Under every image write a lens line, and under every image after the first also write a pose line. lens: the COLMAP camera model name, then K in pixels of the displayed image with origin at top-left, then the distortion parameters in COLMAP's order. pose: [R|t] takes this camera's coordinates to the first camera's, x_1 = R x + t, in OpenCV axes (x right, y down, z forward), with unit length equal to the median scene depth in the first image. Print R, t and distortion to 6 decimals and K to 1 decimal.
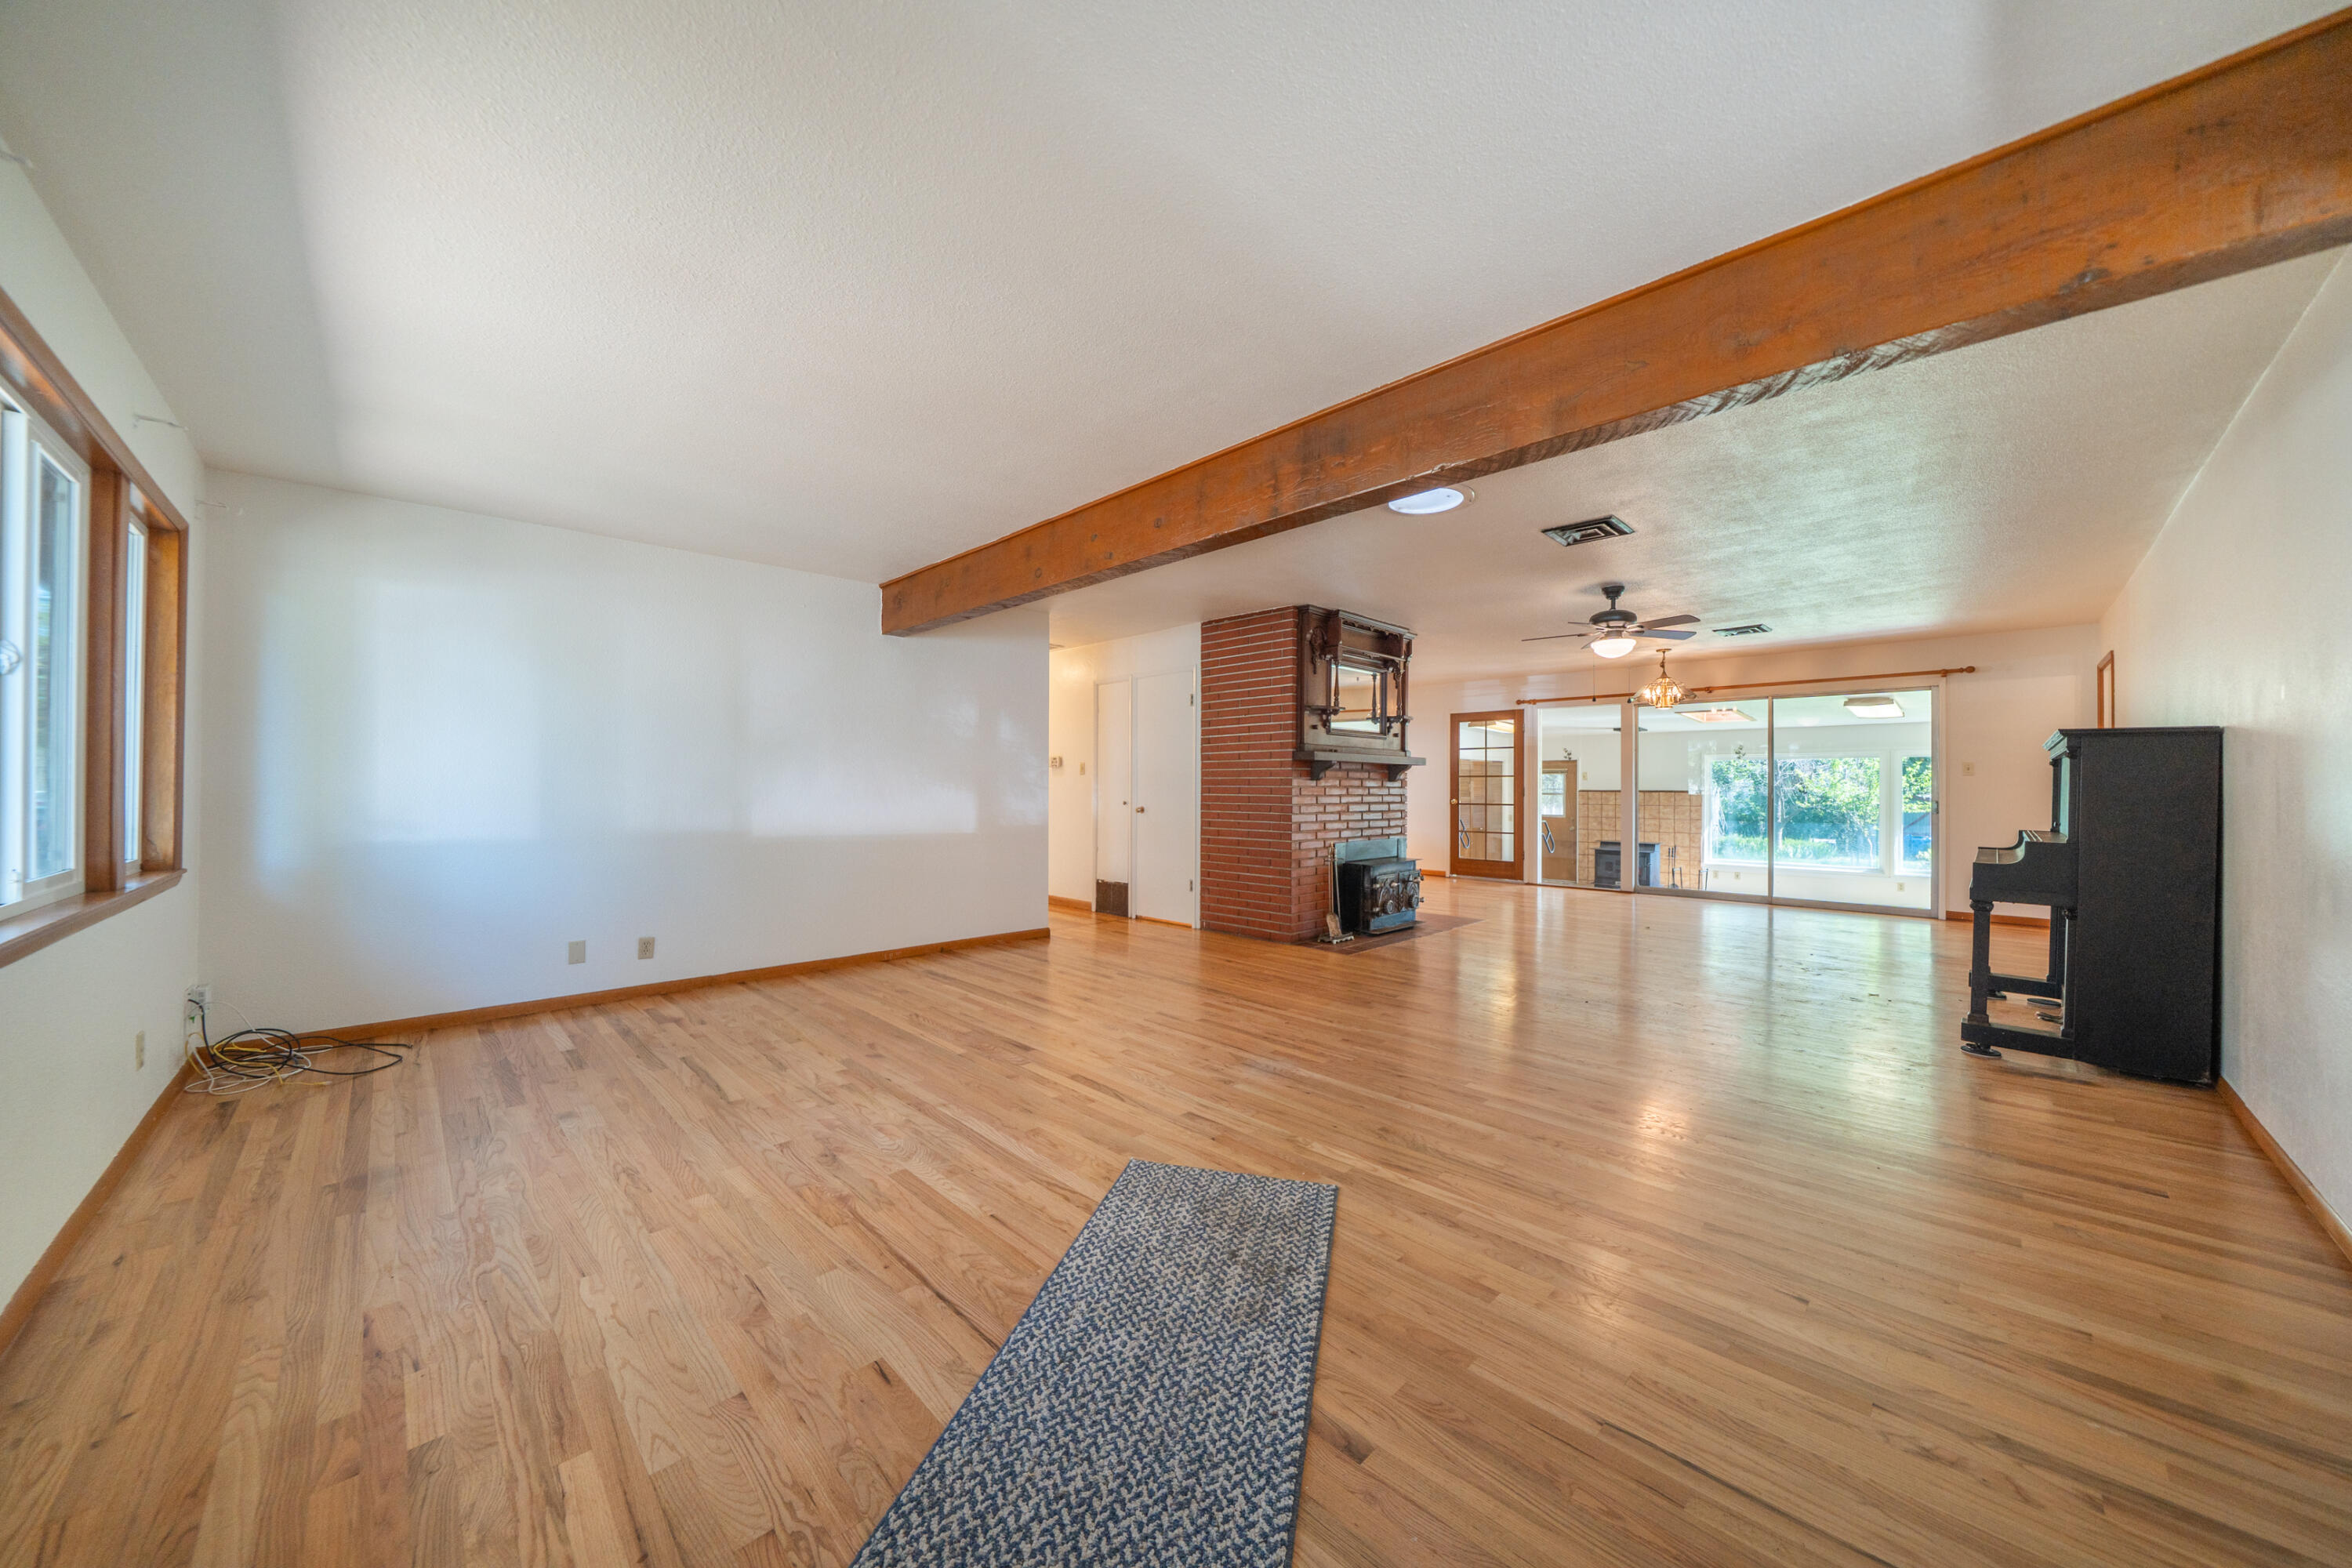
lens RADIAL K [[809.8, 0, 1169.6], [0, 809.8, 781.1], [0, 0, 1]] dist [-0.010616, 0.000085]
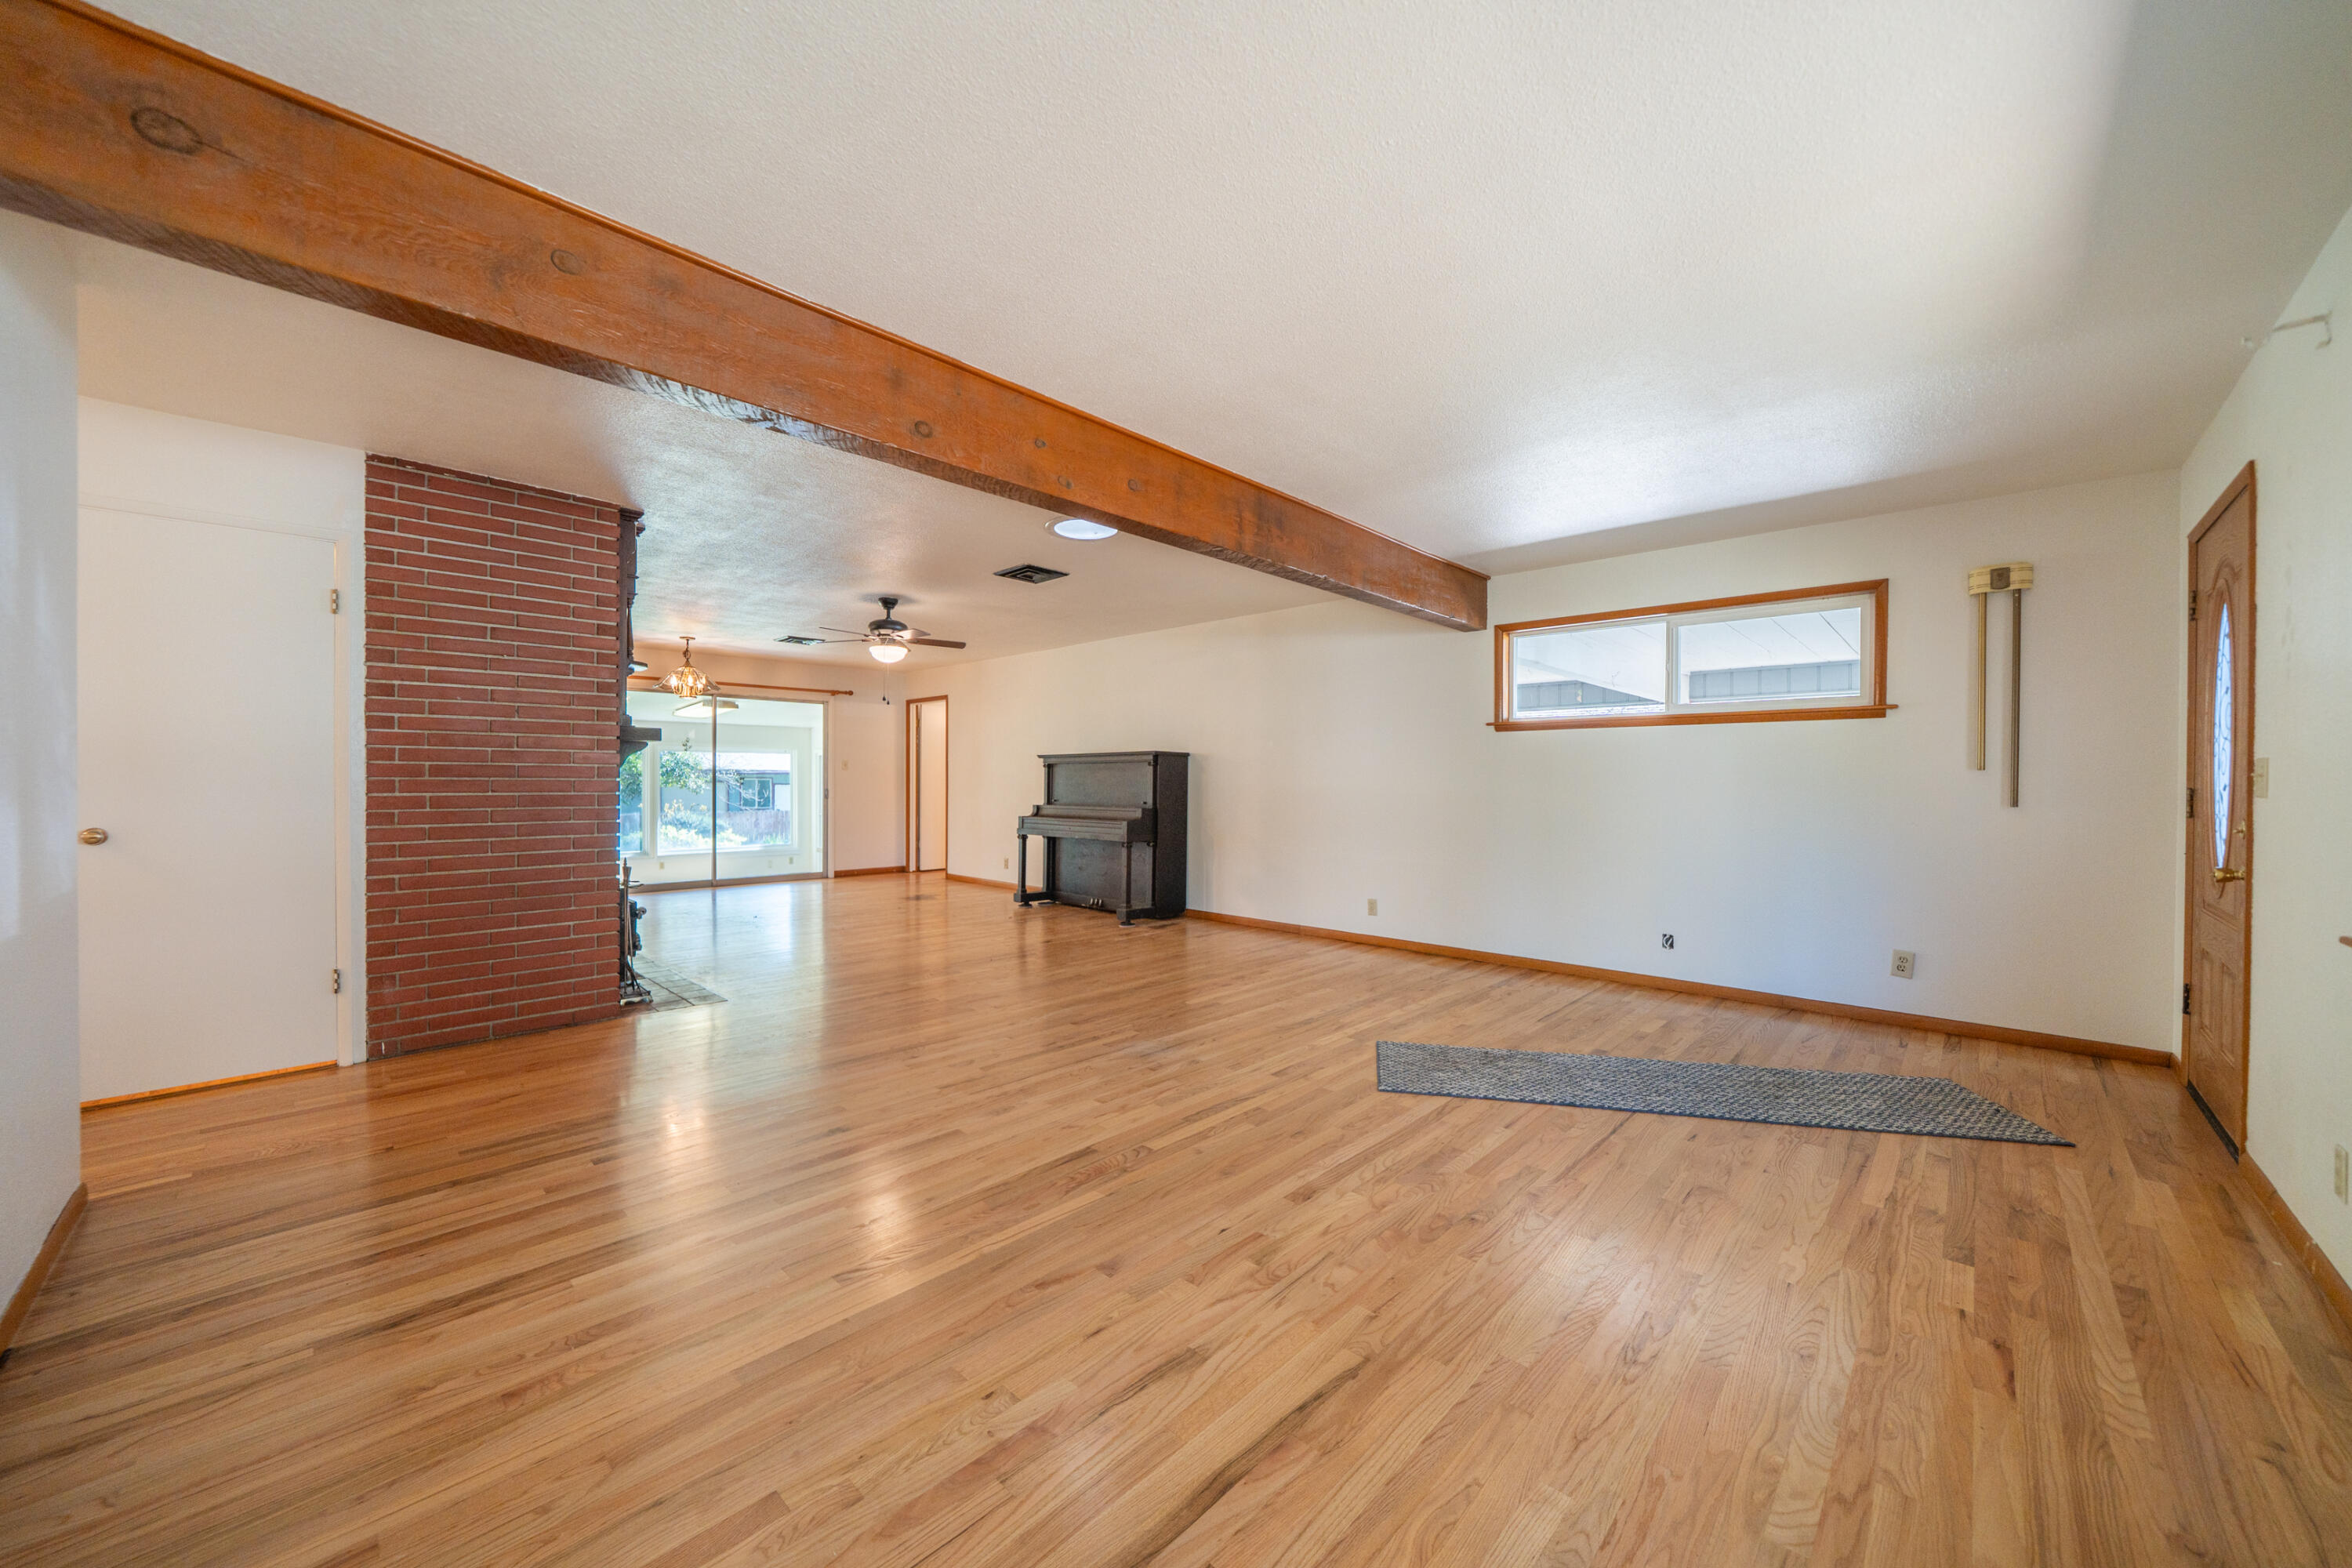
lens RADIAL K [[854.9, 0, 1167.6], [0, 854.9, 783.1], [0, 0, 1]] dist [-0.011001, -0.000009]
pose [[-0.028360, -0.006387, 0.999577, -0.883127], [-0.009470, 0.999936, 0.006120, 0.002095], [-0.999553, -0.009293, -0.028418, 0.911004]]
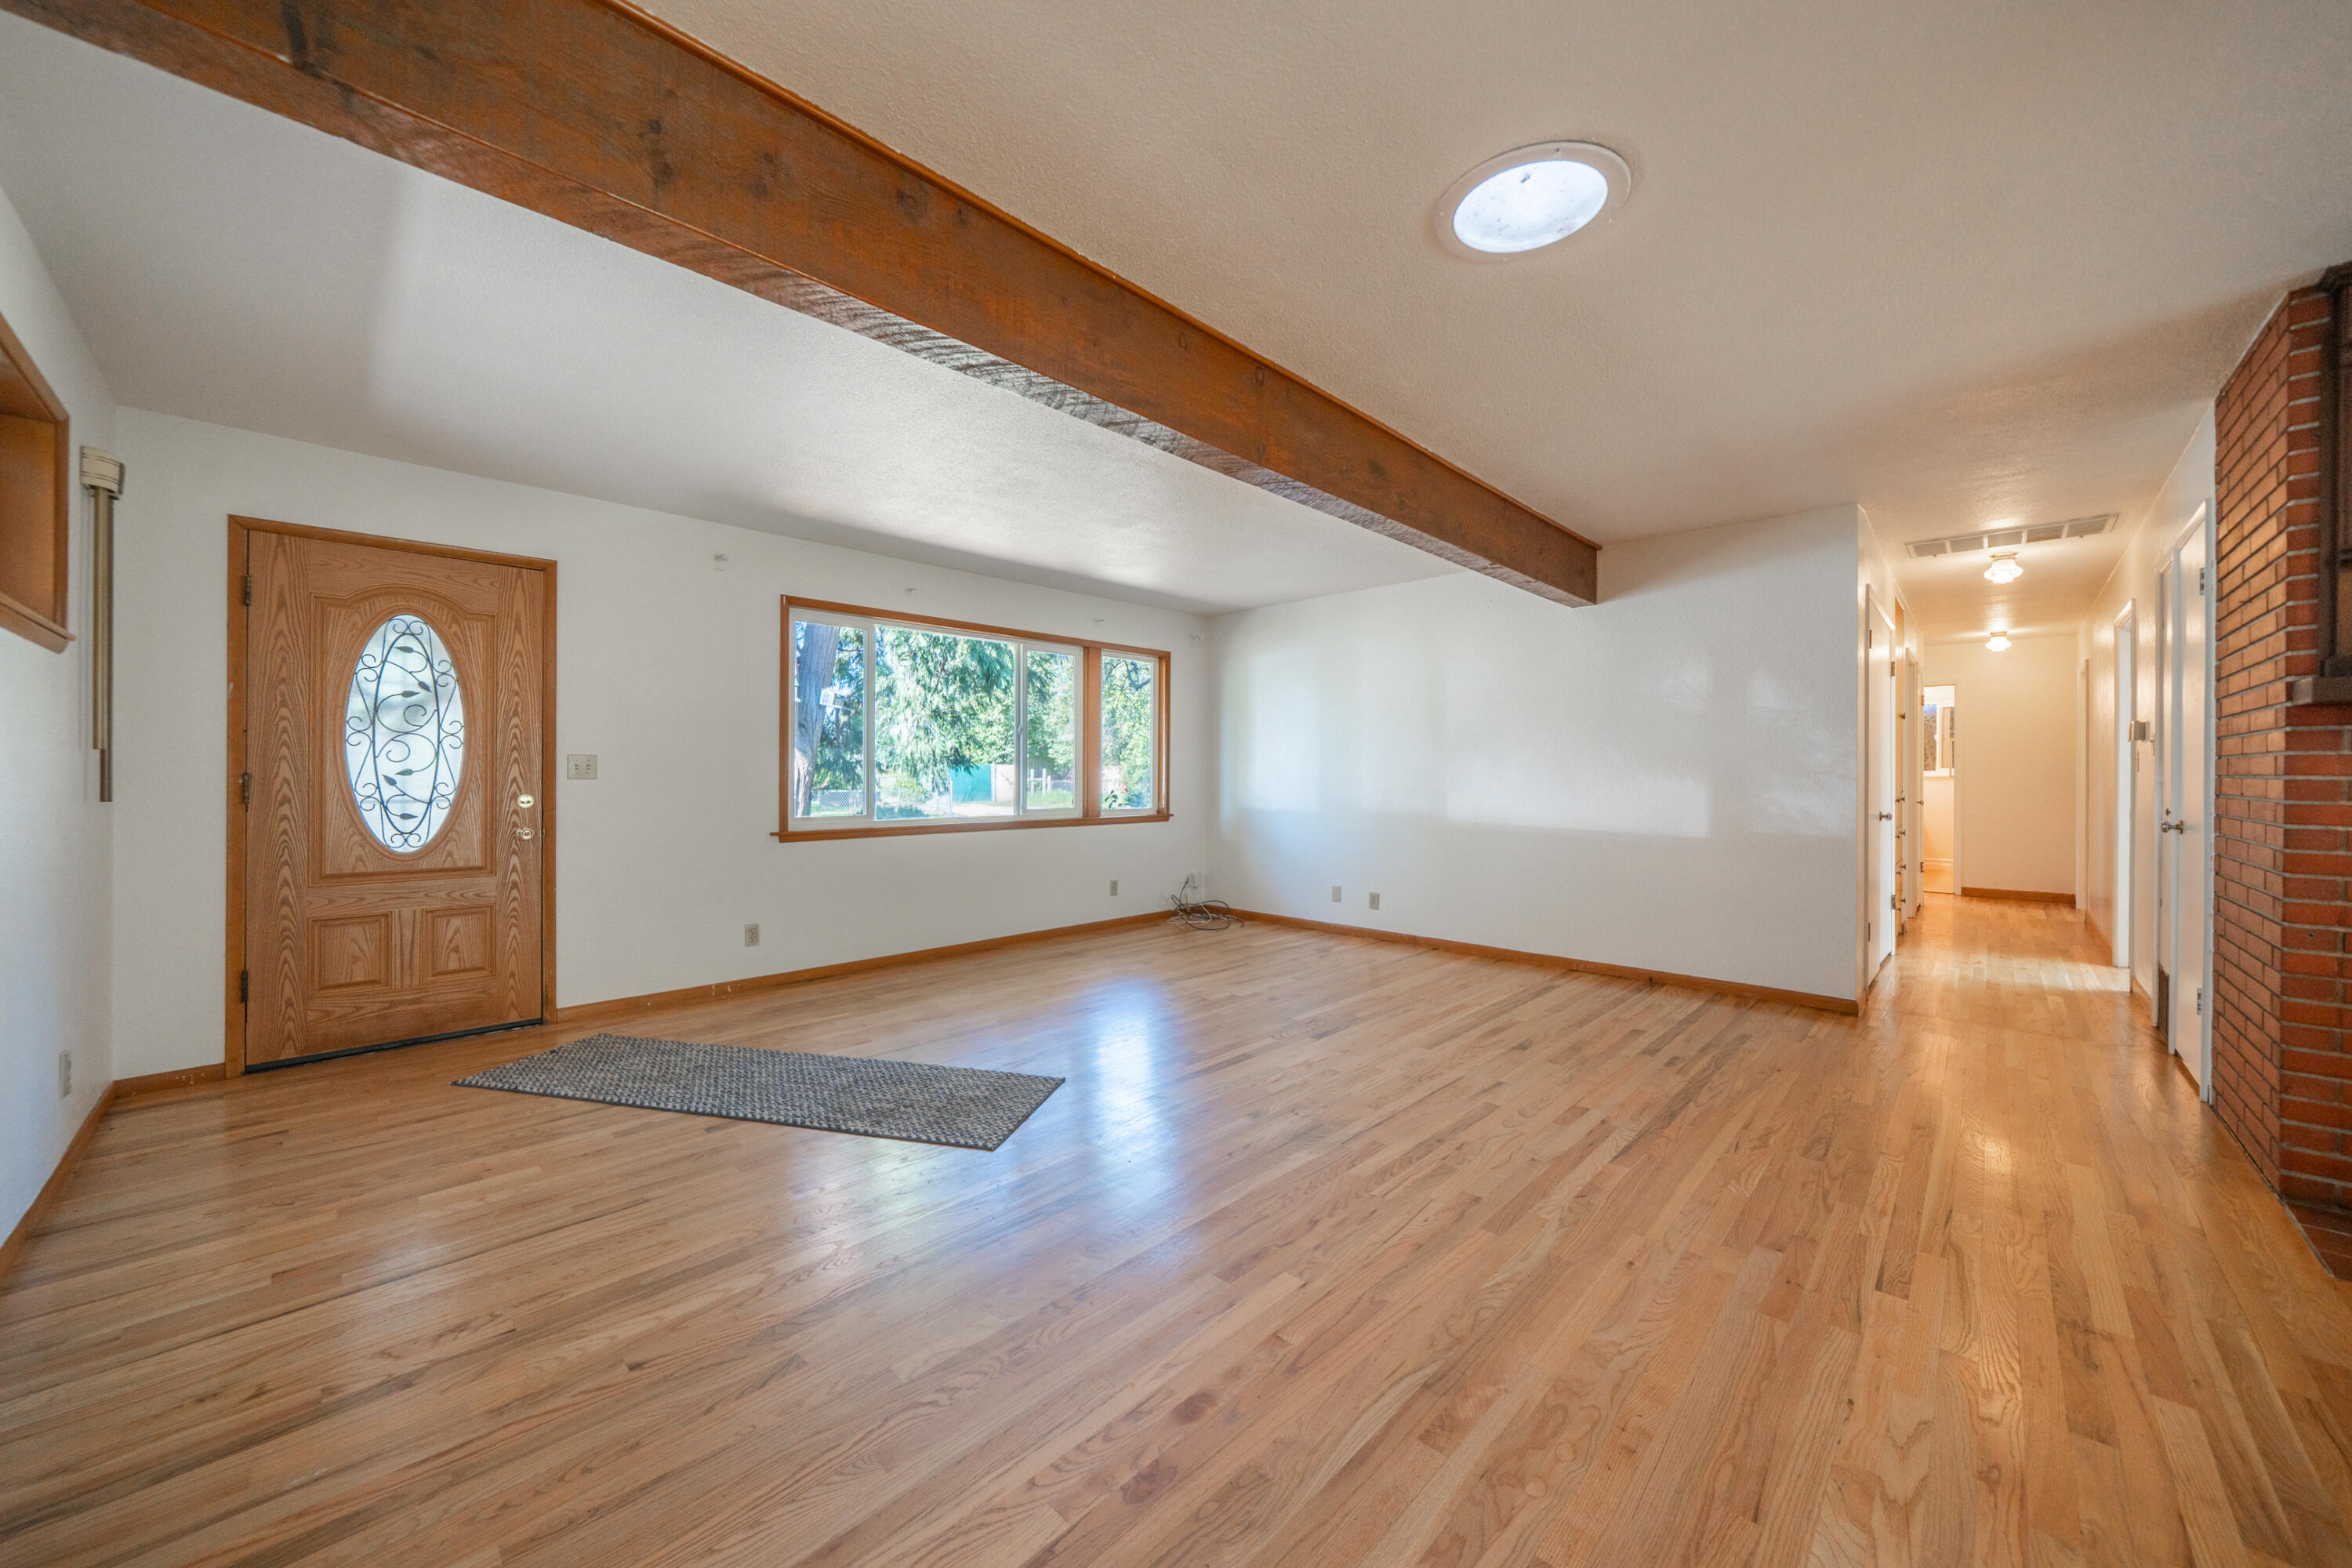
lens RADIAL K [[854.9, 0, 1176.3], [0, 854.9, 778.1], [0, 0, 1]] dist [-0.011001, -0.000009]
pose [[0.023621, -0.000646, -0.999721, 0.837948], [0.003455, 0.999994, -0.000565, 0.010032], [0.999715, -0.003441, 0.023623, 0.763978]]
